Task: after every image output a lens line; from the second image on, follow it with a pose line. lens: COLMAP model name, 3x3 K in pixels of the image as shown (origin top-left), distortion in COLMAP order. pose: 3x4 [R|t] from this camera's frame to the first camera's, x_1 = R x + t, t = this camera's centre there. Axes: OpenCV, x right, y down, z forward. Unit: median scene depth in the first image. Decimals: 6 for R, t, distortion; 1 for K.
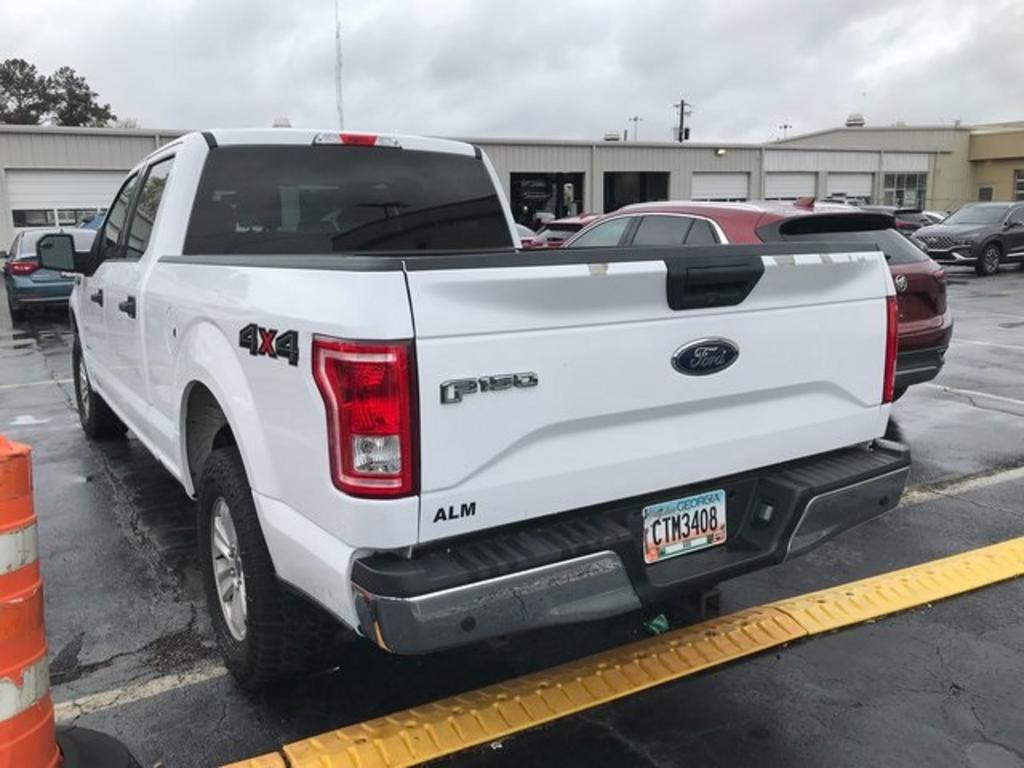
lens RADIAL K [[836.5, 0, 503.2], [0, 836.5, 377.8], [0, 0, 1]] dist [0.032731, -0.006168]
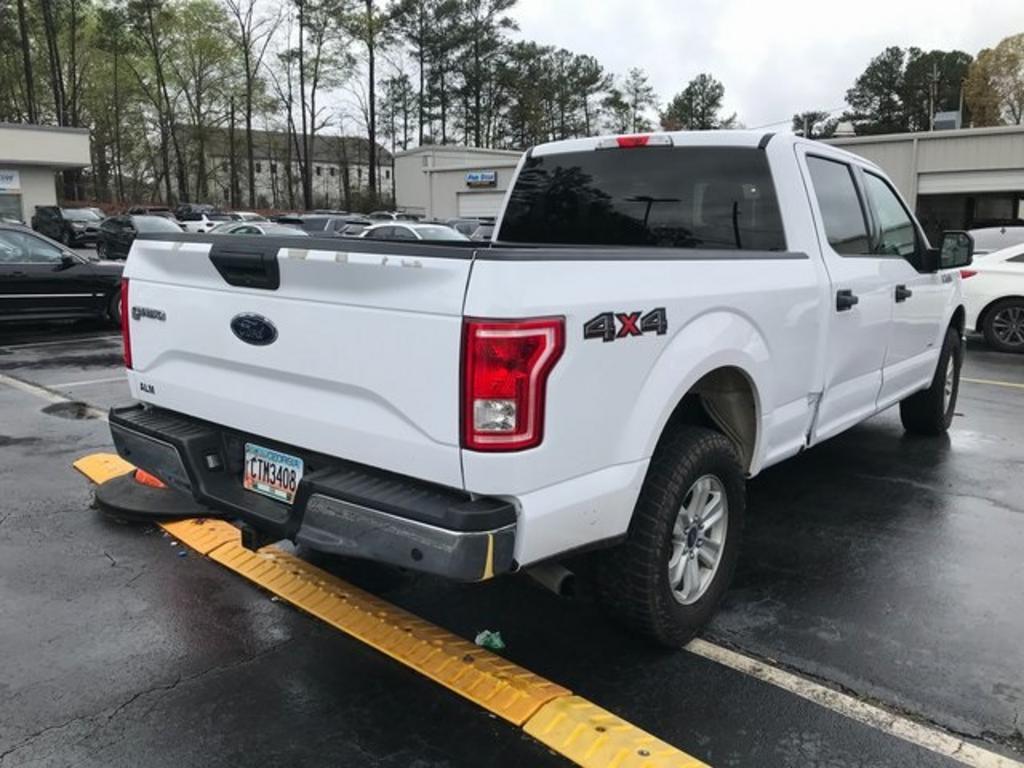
lens RADIAL K [[836.5, 0, 503.3], [0, 836.5, 391.3], [0, 0, 1]] dist [0.032731, -0.006168]
pose [[0.341341, 0.206685, -0.916934, 1.380031], [-0.193954, 0.970018, 0.146448, -0.171474], [0.919711, 0.127854, 0.371195, 0.842514]]
